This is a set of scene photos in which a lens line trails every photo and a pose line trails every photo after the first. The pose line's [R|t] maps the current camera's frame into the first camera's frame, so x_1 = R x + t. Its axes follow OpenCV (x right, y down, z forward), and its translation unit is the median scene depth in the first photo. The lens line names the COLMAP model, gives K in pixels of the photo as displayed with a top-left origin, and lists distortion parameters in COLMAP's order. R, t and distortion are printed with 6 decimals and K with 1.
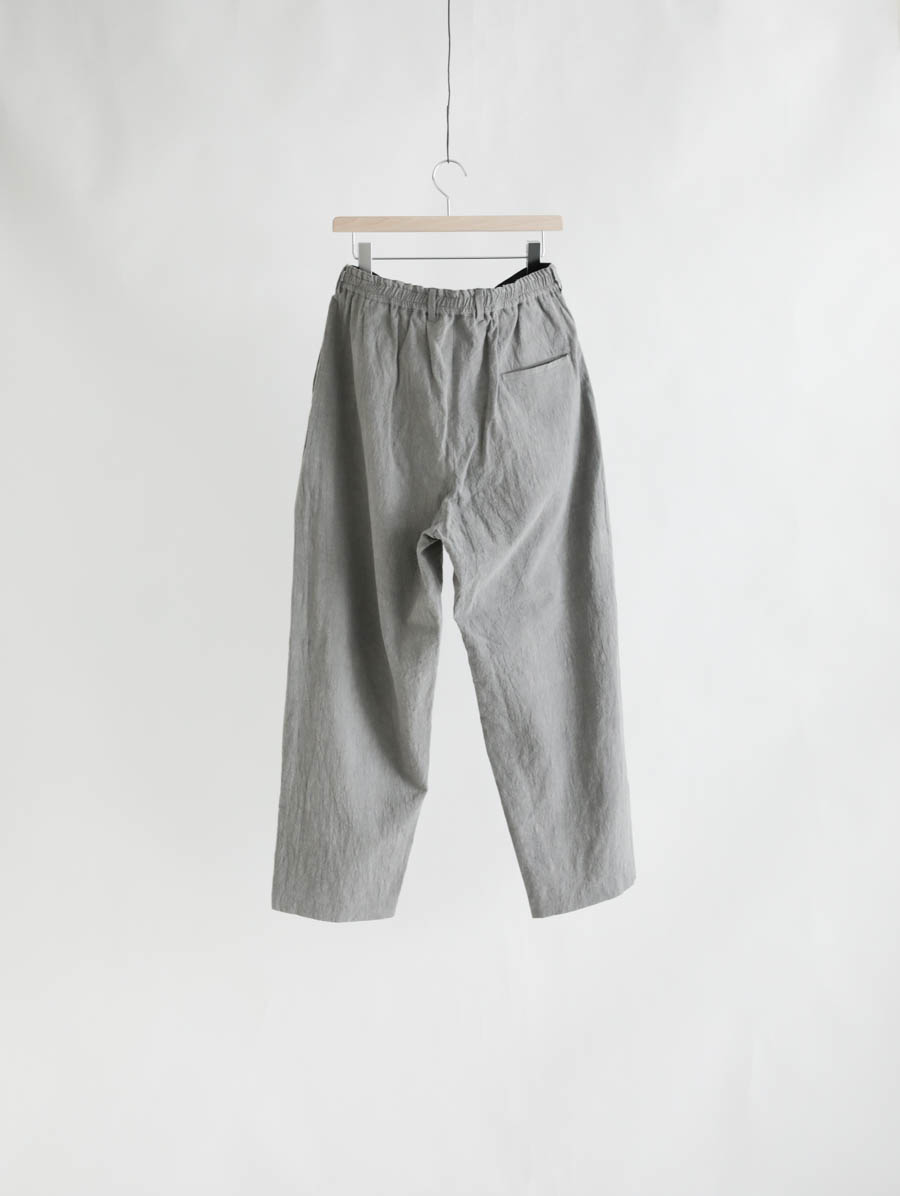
lens RADIAL K [[1747.8, 0, 447.2], [0, 1747.8, 597.7], [0, 0, 1]] dist [0.030767, 0.000000]
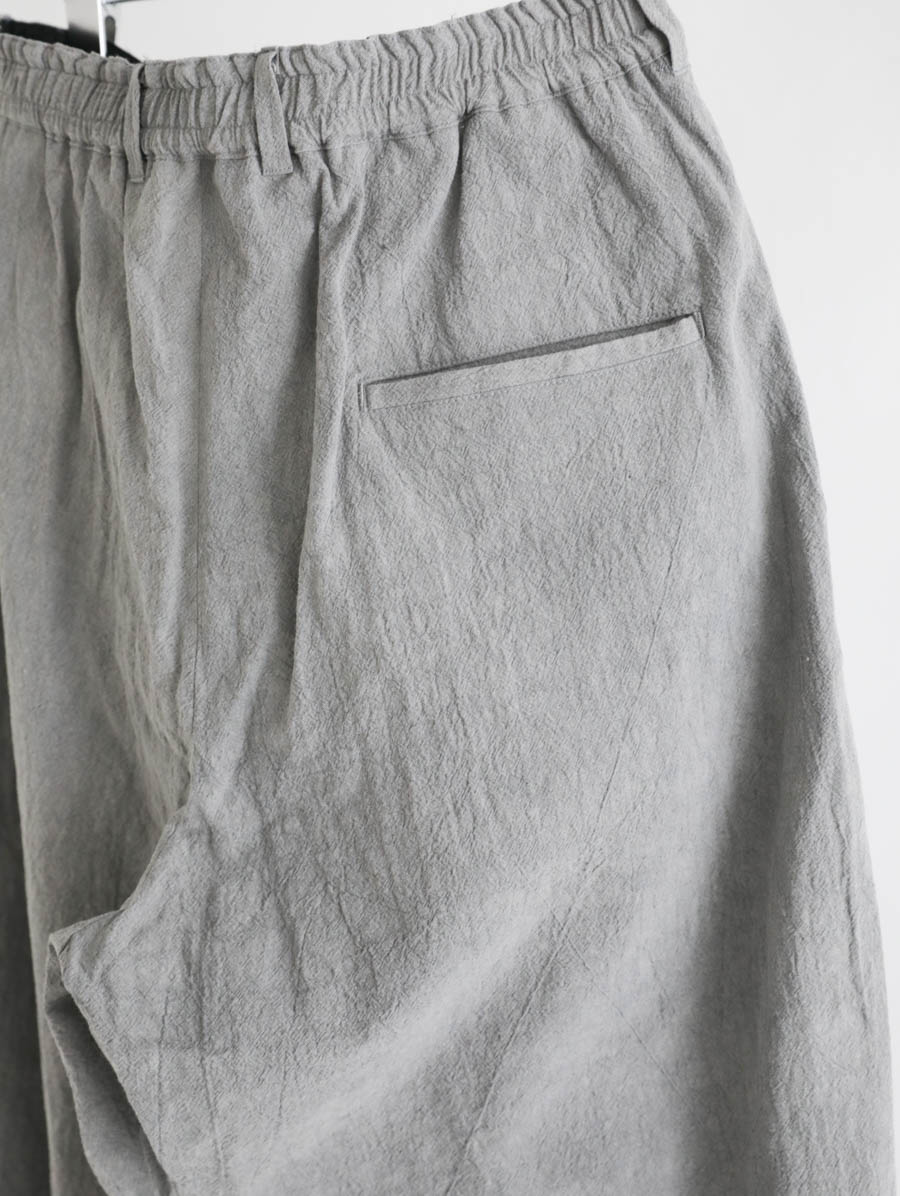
lens RADIAL K [[1747.8, 0, 447.7], [0, 1747.8, 600.1], [0, 0, 1]] dist [0.030767, 0.000000]
pose [[0.821359, 0.091659, -0.562999, 0.189302], [-0.107257, 0.994217, 0.005385, -0.098145], [0.560237, 0.055963, 0.826440, 0.789983]]
